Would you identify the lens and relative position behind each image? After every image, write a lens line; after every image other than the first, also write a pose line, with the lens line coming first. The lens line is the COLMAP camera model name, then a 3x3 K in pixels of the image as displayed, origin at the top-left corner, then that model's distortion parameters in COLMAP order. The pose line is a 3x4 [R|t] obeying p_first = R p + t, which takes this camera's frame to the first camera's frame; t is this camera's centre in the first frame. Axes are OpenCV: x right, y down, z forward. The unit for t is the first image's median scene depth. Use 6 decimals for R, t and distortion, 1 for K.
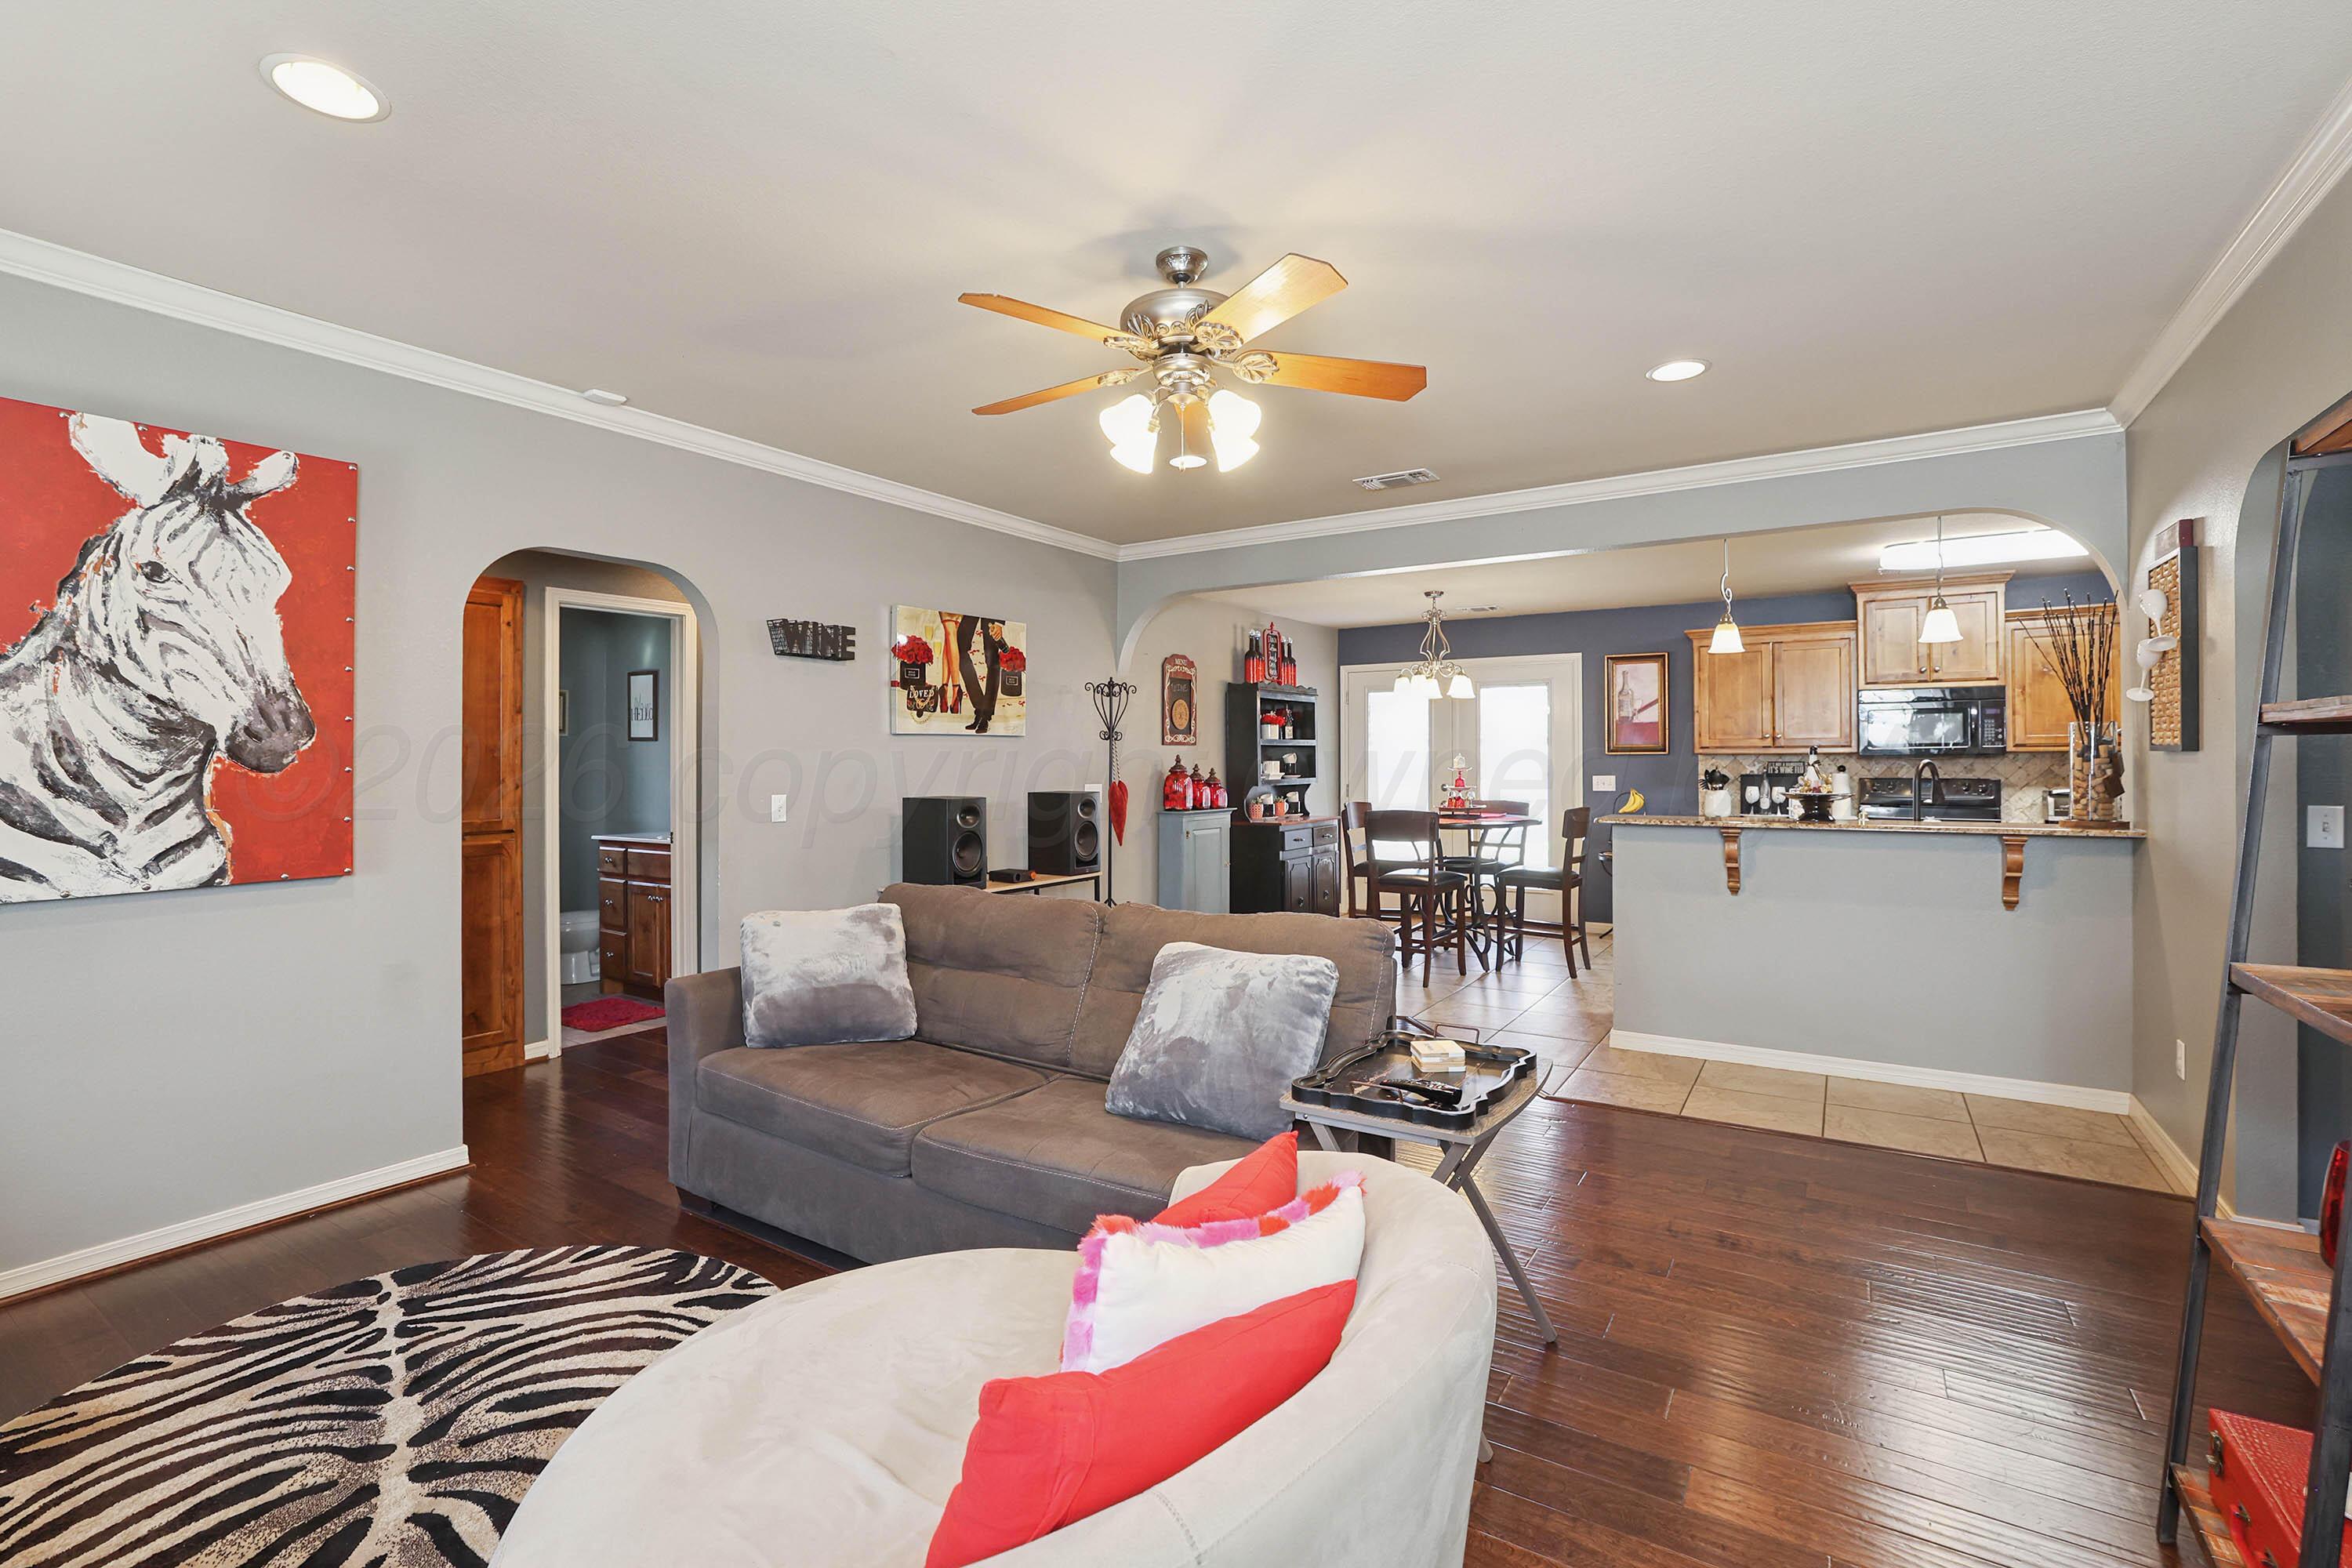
lens RADIAL K [[1037.0, 0, 1179.0], [0, 1037.0, 766.2], [0, 0, 1]] dist [-0.025451, 0.003825]
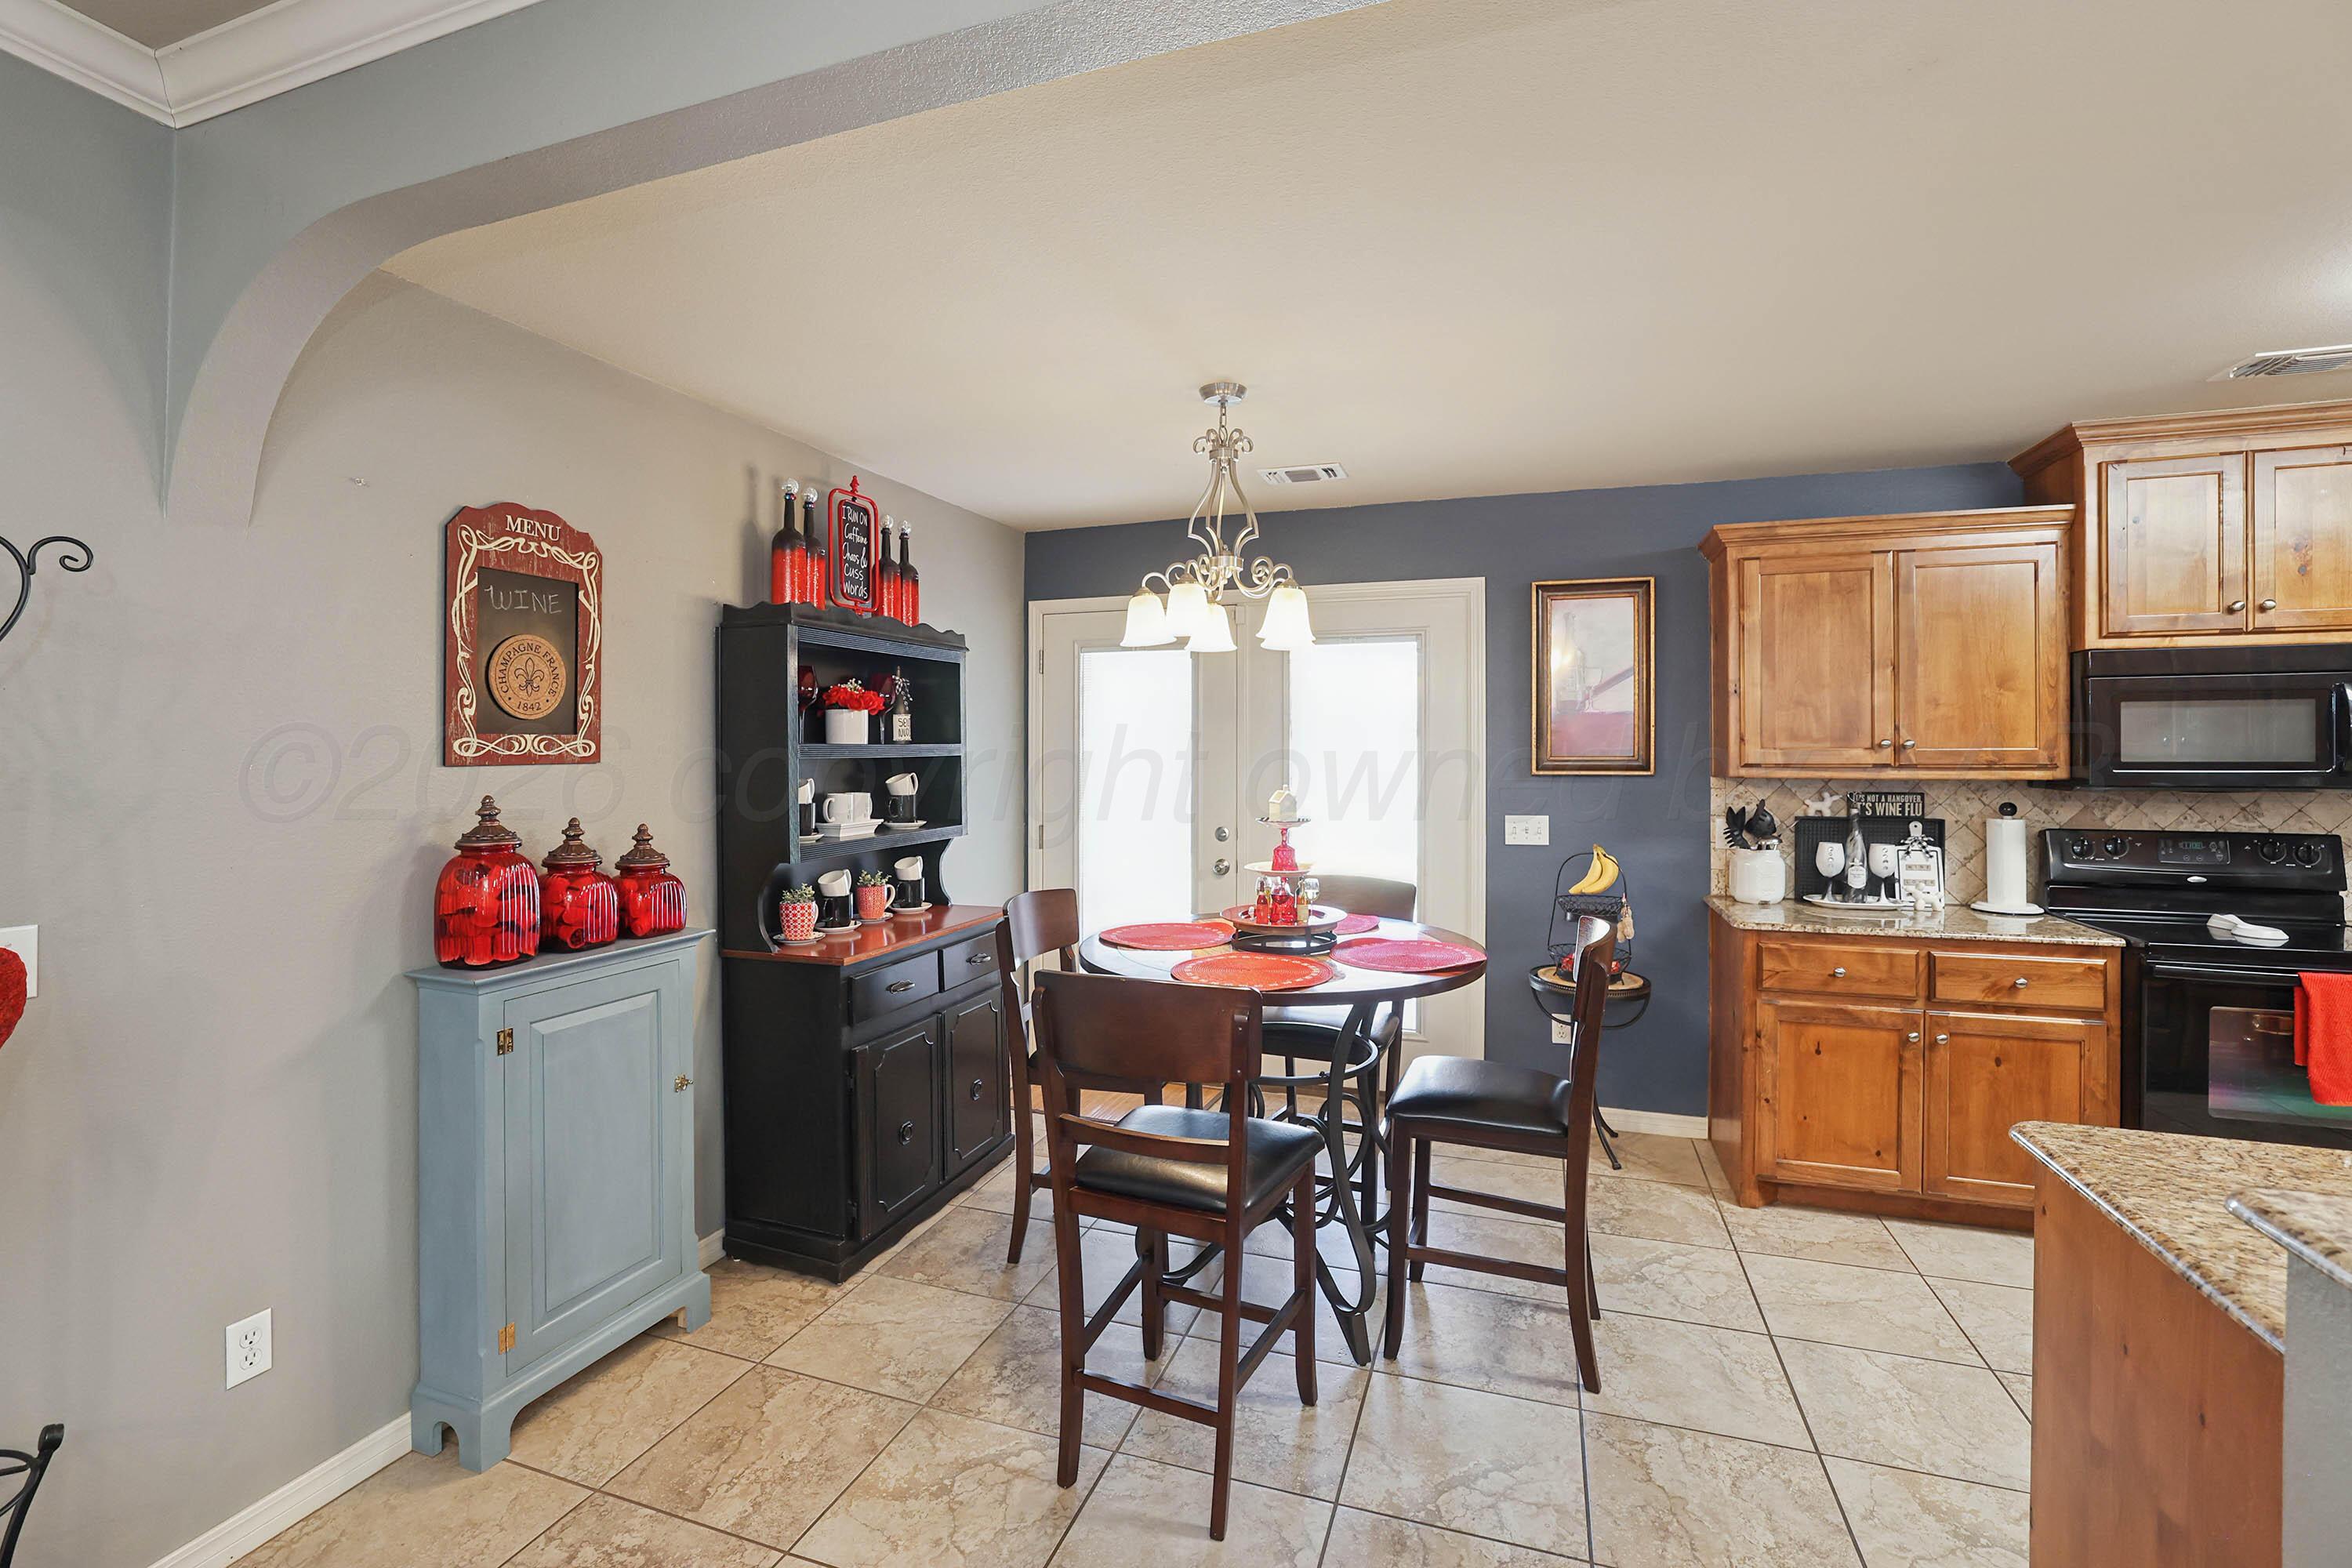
lens RADIAL K [[1037.0, 0, 1151.7], [0, 1037.0, 743.1], [0, 0, 1]] dist [-0.025451, 0.003825]
pose [[0.975394, 0.003917, 0.220433, 0.123410], [-0.001347, 0.999929, -0.011807, -0.022396], [-0.220464, 0.011220, 0.975331, 0.579981]]
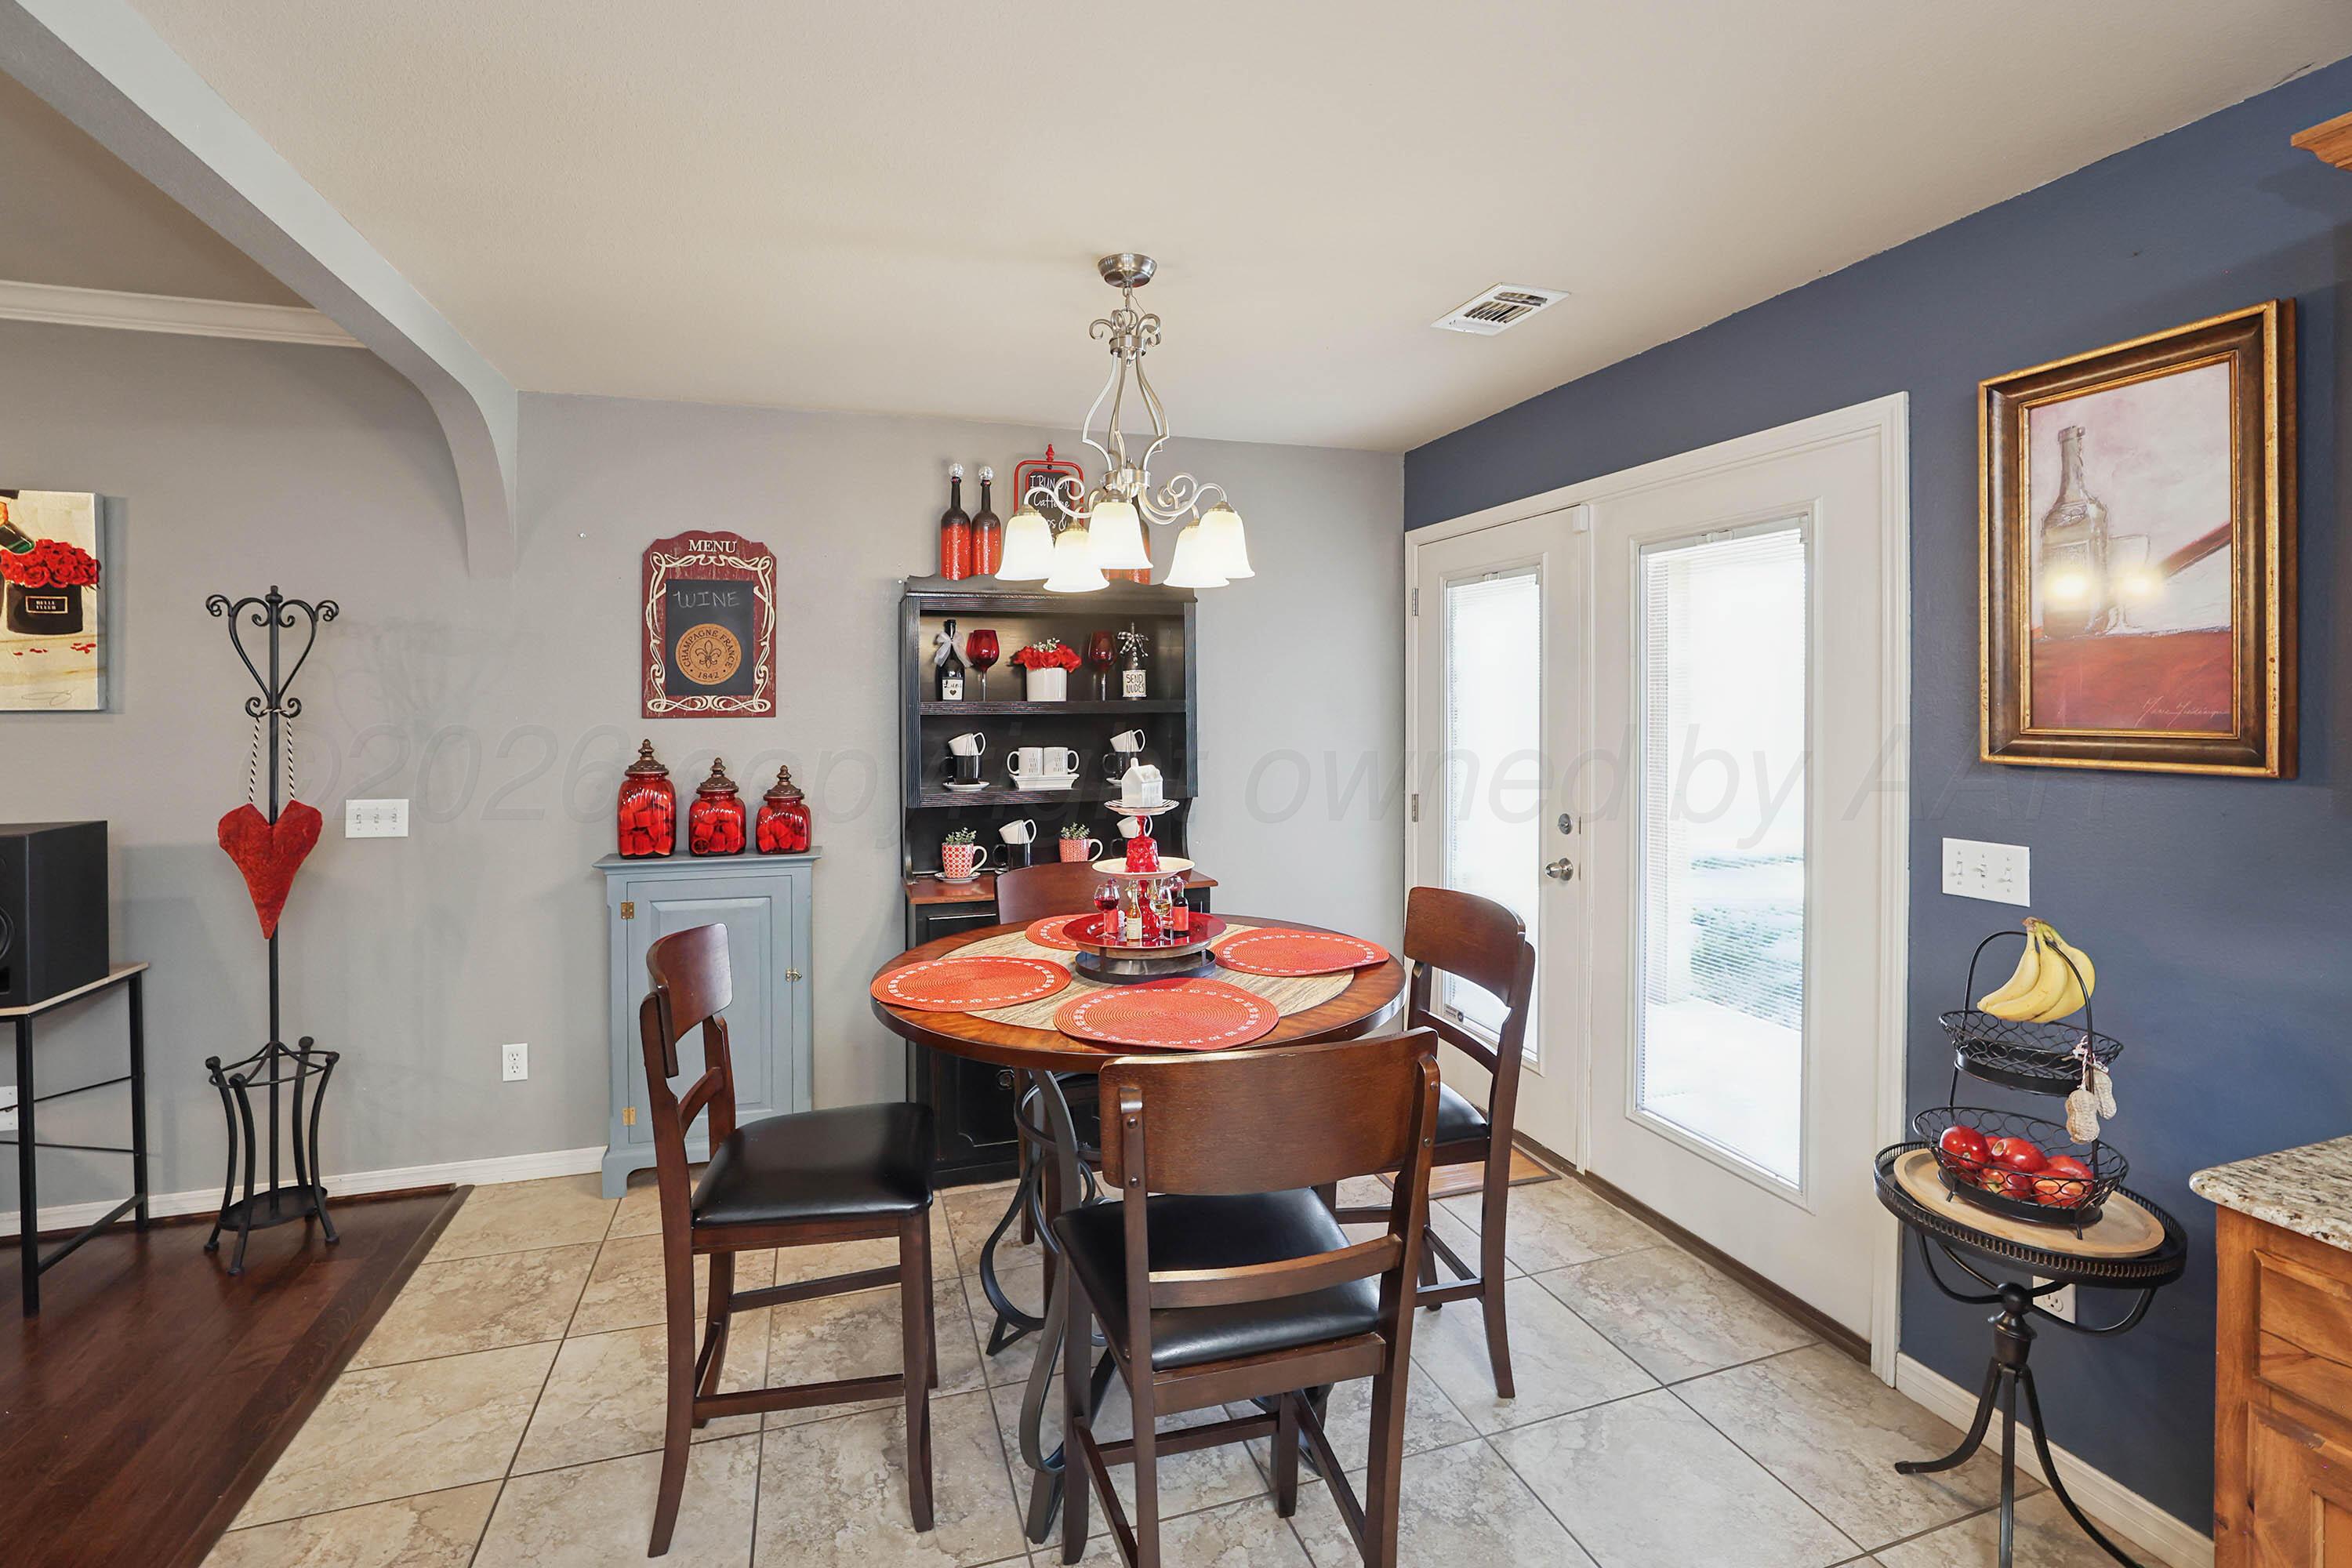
lens RADIAL K [[1037.0, 0, 1178.1], [0, 1037.0, 697.0], [0, 0, 1]] dist [-0.025451, 0.003825]
pose [[0.770841, 0.002858, -0.637021, 0.452519], [-0.004452, 0.999990, -0.000902, -0.028817], [0.637012, 0.003531, 0.770846, 0.724883]]
